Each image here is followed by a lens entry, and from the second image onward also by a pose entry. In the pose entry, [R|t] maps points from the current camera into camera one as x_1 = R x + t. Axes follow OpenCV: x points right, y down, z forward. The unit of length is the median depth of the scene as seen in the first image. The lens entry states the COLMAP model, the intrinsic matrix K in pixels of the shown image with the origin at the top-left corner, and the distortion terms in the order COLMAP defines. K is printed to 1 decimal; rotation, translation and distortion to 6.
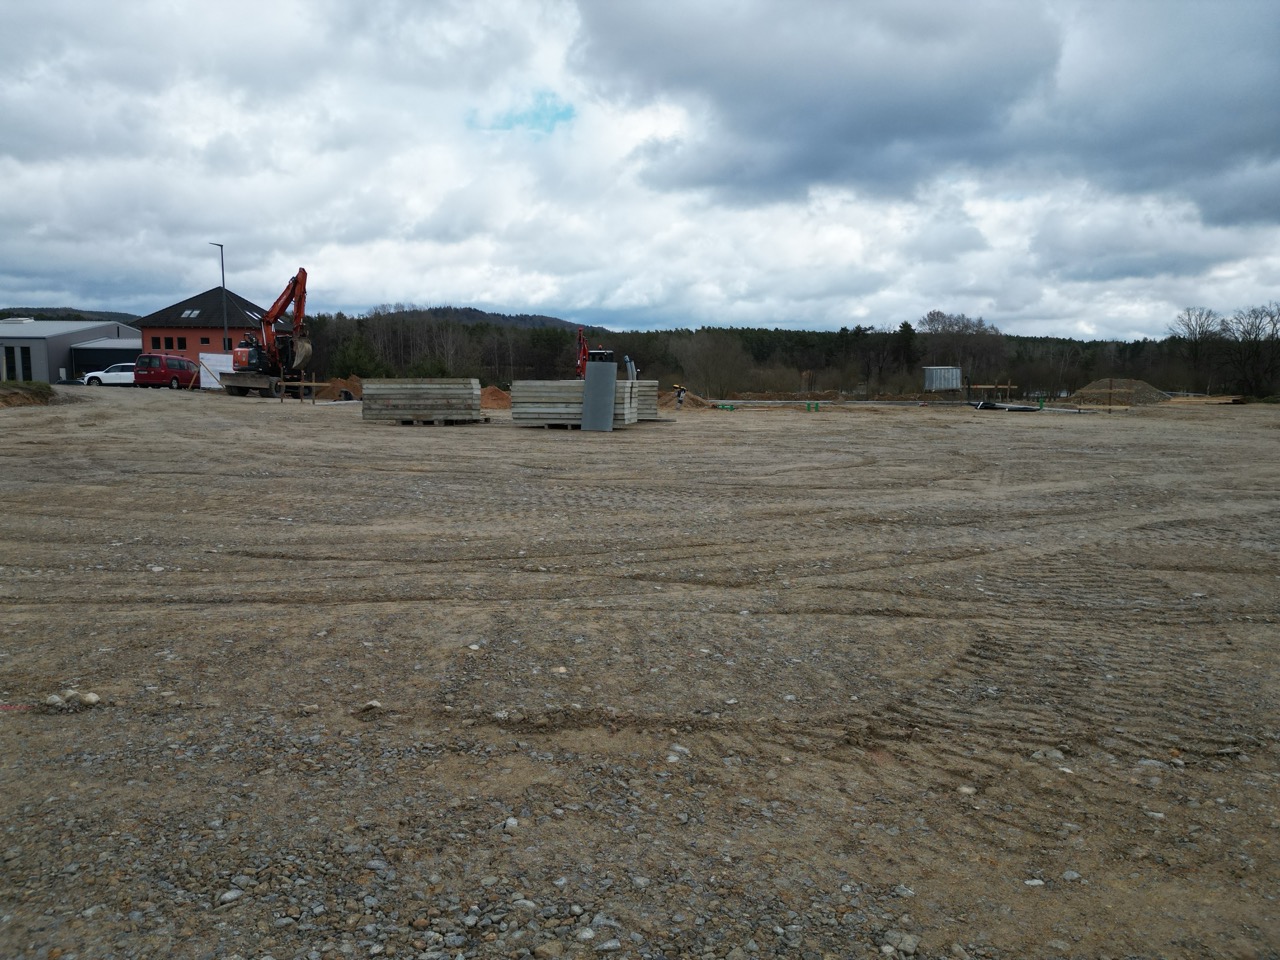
lens RADIAL K [[889.5, 0, 640.8], [0, 889.5, 478.6], [0, 0, 1]] dist [0.085914, -0.083008]
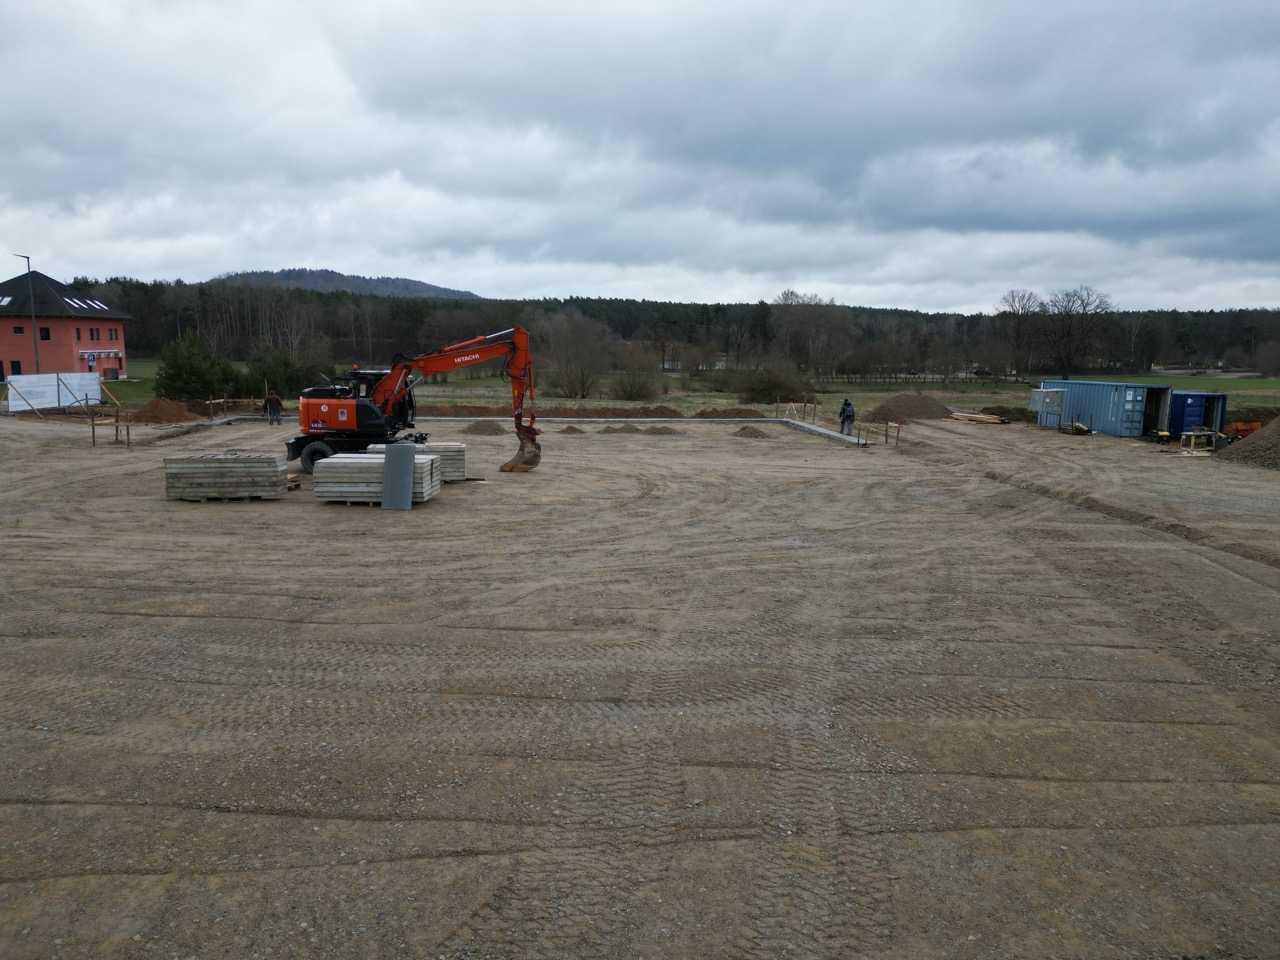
lens RADIAL K [[889.5, 0, 640.8], [0, 889.5, 478.6], [0, 0, 1]] dist [0.085914, -0.083008]
pose [[0.989934, -0.019321, 0.140207, 0.090654], [0.013973, 0.999140, 0.039029, -0.126887], [-0.140840, -0.036677, 0.989353, -0.116593]]
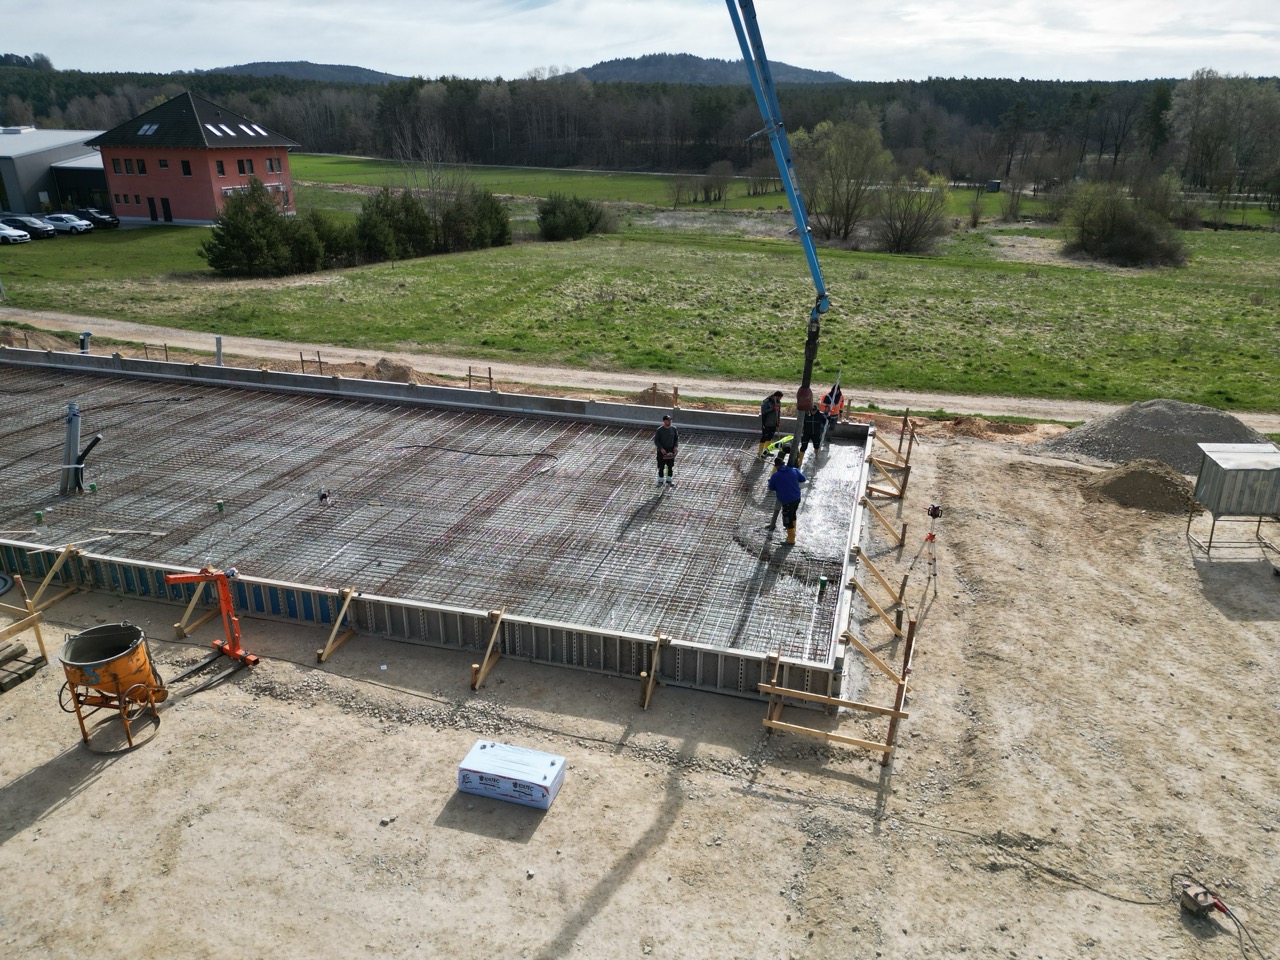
lens RADIAL K [[893.2, 0, 642.1], [0, 893.2, 478.2], [0, 0, 1]] dist [0.085805, -0.087166]
pose [[0.971441, 0.083840, -0.221978, 0.818496], [-0.025378, 0.966842, 0.254111, -0.445626], [0.235922, -0.241220, 0.941357, 1.044147]]
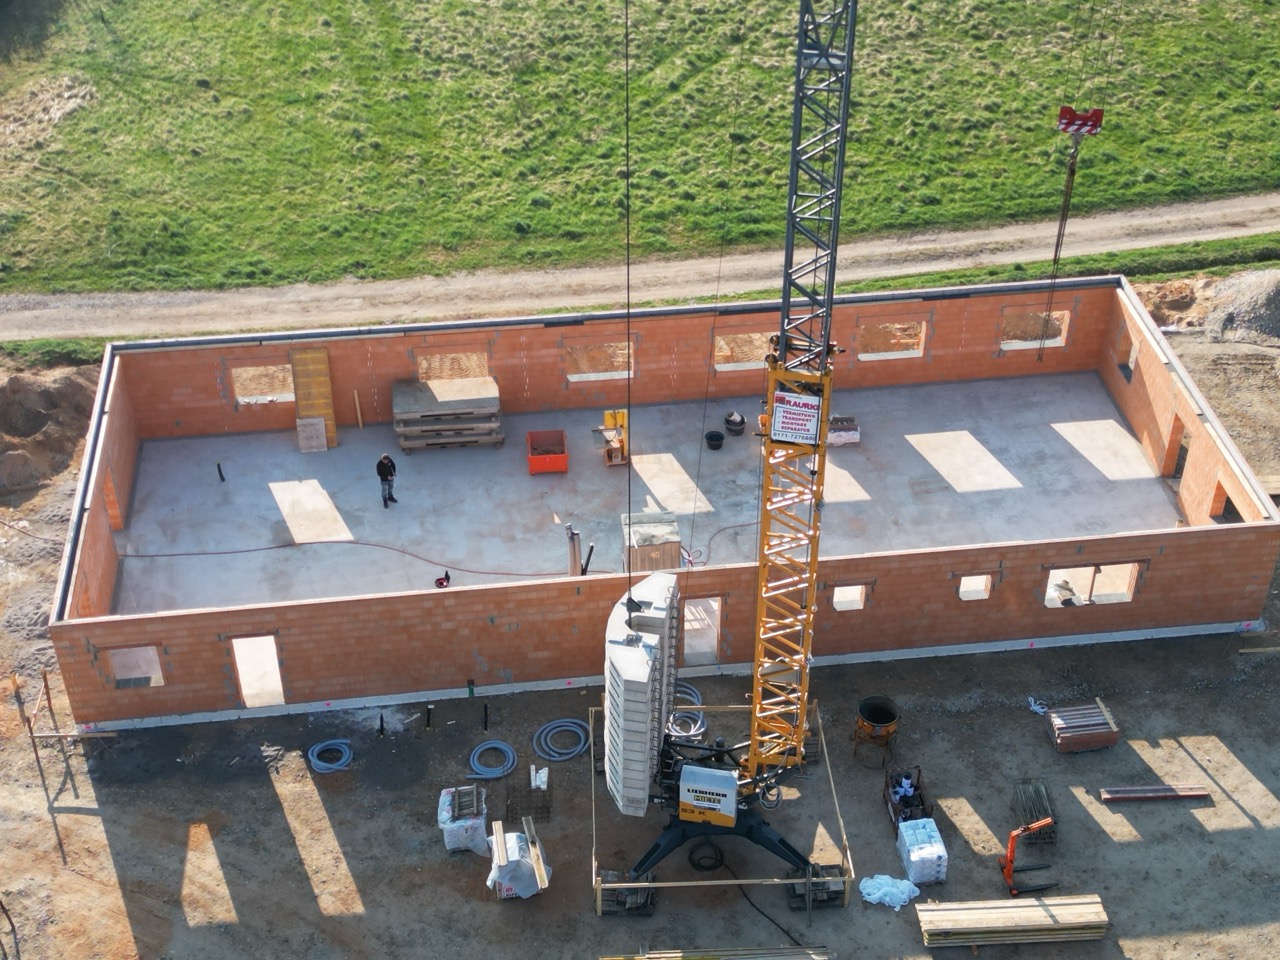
lens RADIAL K [[1747.0, 0, 643.1], [0, 1747.0, 477.7], [0, 0, 1]] dist [0.226036, -0.640988]
pose [[0.987292, -0.104652, 0.119596, -0.186119], [0.027595, 0.854022, 0.519505, -1.463697], [-0.156505, -0.509603, 0.846056, -0.016827]]
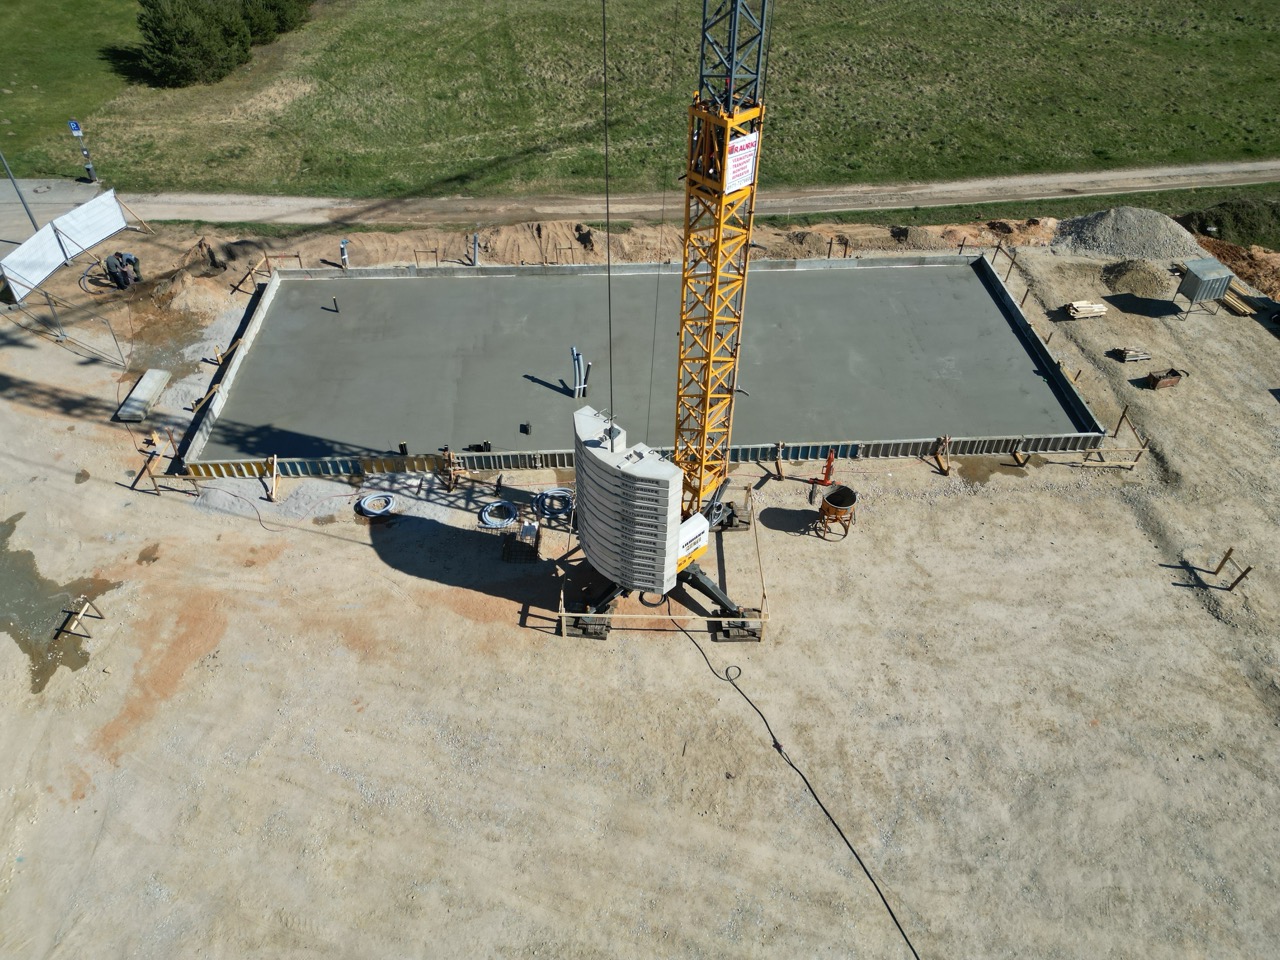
lens RADIAL K [[891.6, 0, 640.7], [0, 891.6, 478.4], [0, 0, 1]] dist [0.086512, -0.086985]
pose [[0.995947, -0.061960, 0.065203, -0.019662], [0.011794, 0.808601, 0.588239, -0.964696], [-0.089170, -0.585085, 0.806054, 0.494554]]
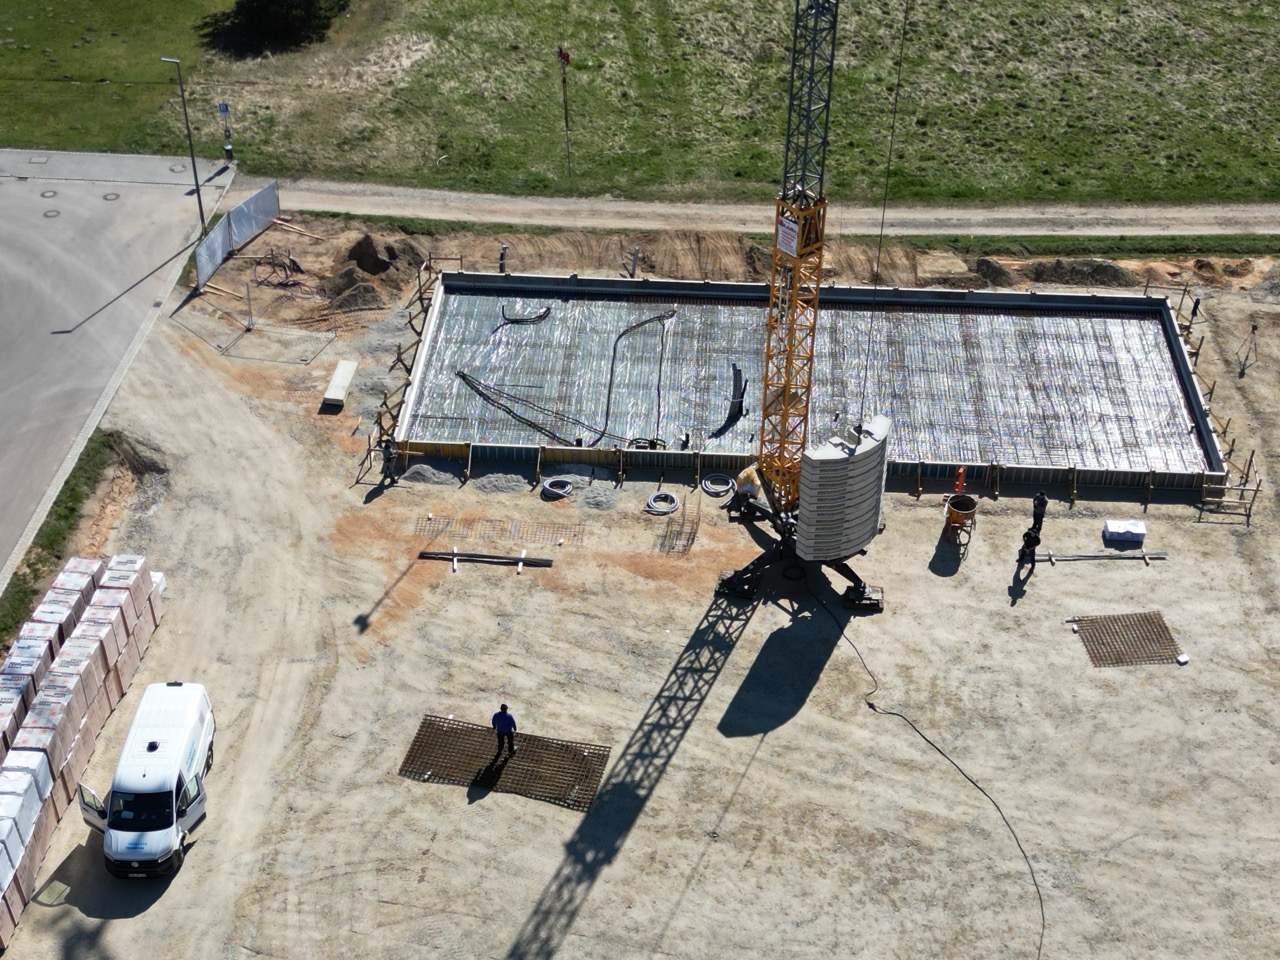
lens RADIAL K [[1771.0, 0, 642.9], [0, 1771.0, 480.0], [0, 0, 1]] dist [0.202059, -0.577942]
pose [[0.999833, 0.013598, -0.012239, -0.145162], [-0.005496, 0.861368, 0.507952, -1.713375], [0.017449, -0.507799, 0.861299, -1.042723]]
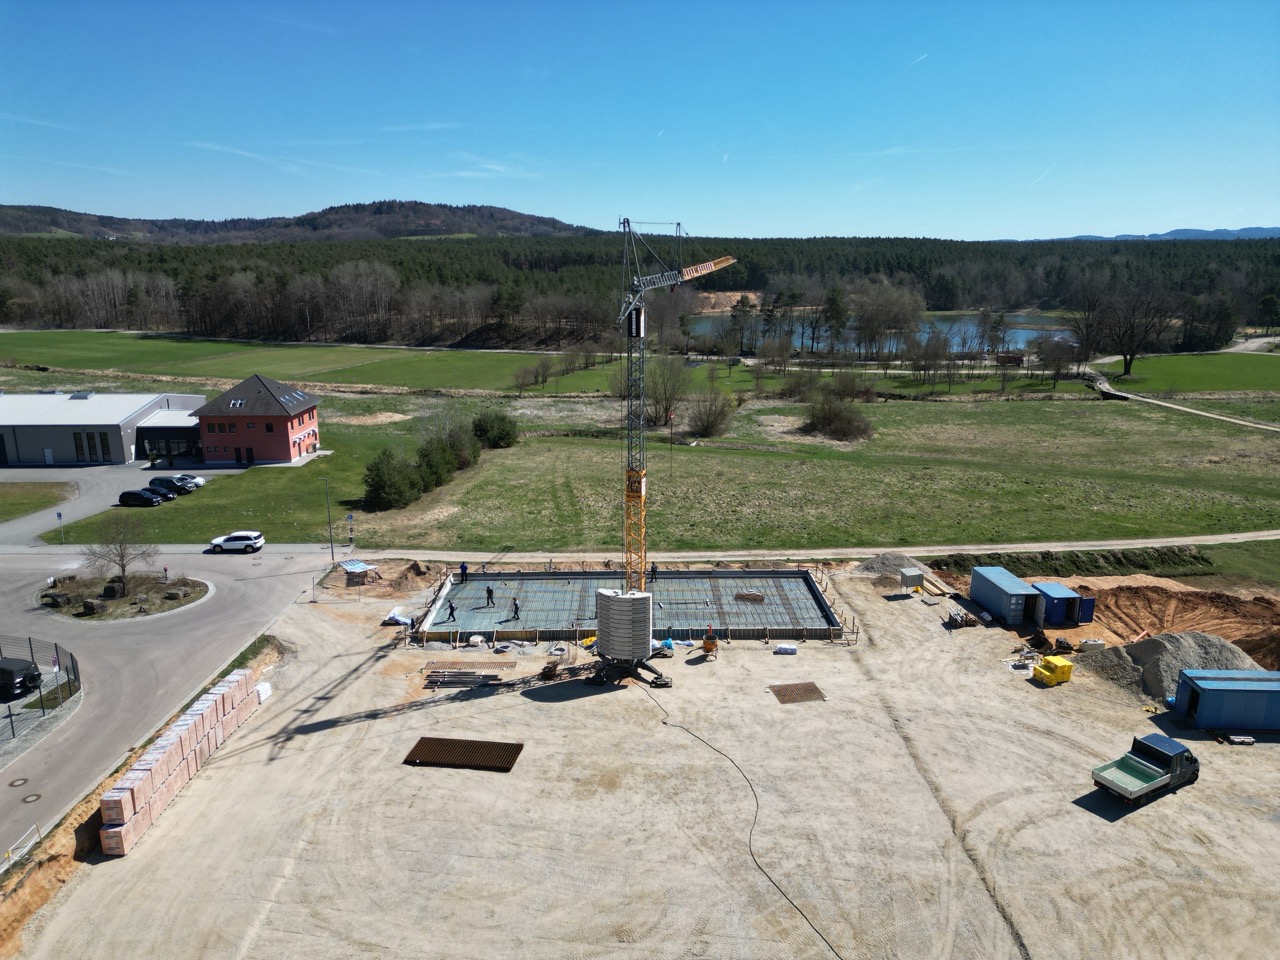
lens RADIAL K [[891.6, 0, 640.7], [0, 891.6, 478.4], [0, 0, 1]] dist [0.086512, -0.086985]
pose [[0.998678, -0.023588, 0.045670, 0.002630], [0.017685, 0.991924, 0.125591, -1.064604], [-0.048264, -0.124617, 0.991030, -1.310825]]
